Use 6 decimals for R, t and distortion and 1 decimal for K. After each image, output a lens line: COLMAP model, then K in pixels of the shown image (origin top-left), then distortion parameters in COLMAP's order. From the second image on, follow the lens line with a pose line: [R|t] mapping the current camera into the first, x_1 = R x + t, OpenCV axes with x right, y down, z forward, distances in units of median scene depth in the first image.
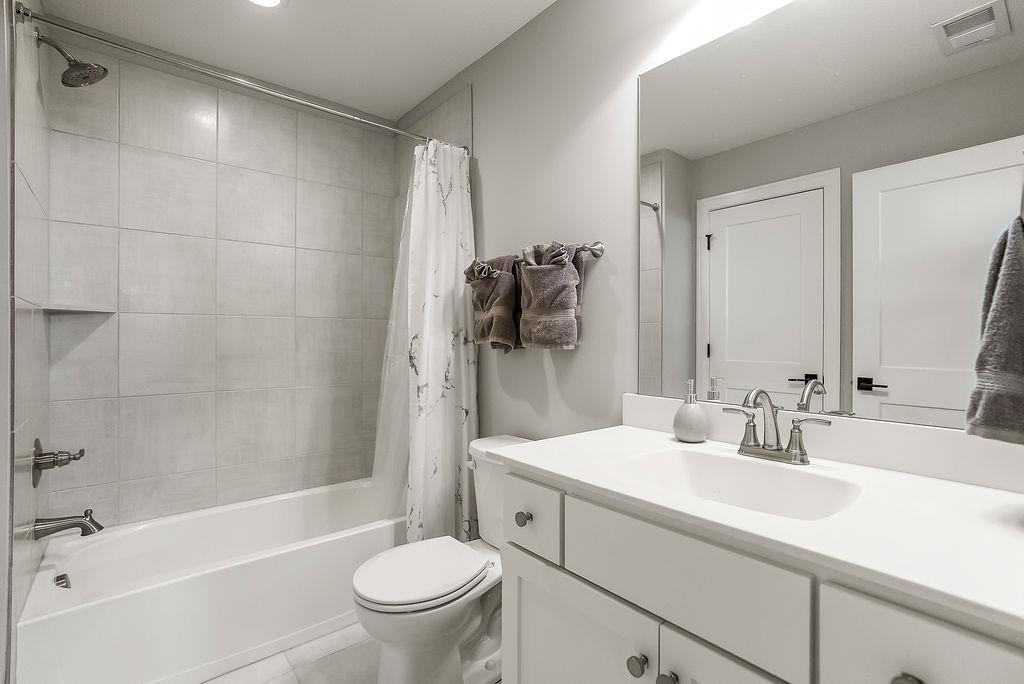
lens RADIAL K [[473.9, 0, 518.7], [0, 473.9, 340.4], [0, 0, 1]] dist [-0.000656, 0.000377]
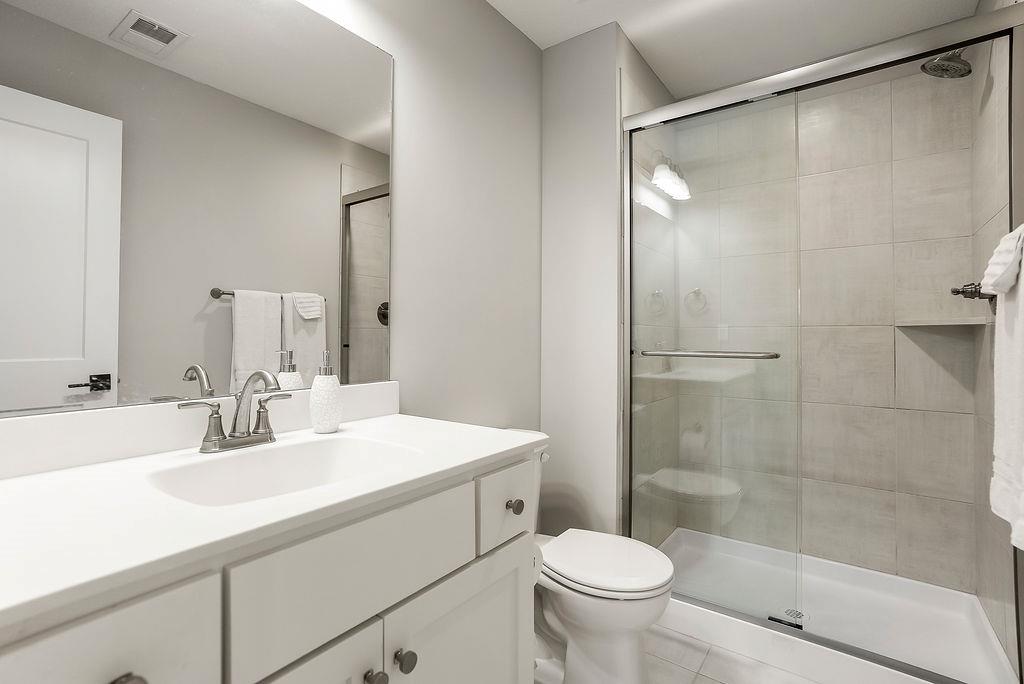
lens RADIAL K [[473.9, 0, 514.3], [0, 473.9, 331.4], [0, 0, 1]] dist [-0.000656, 0.000377]
pose [[-0.236856, 0.012063, 0.971470, -0.500165], [-0.001274, 0.999918, -0.012727, 0.037253], [-0.971544, -0.004252, -0.236821, 0.724058]]
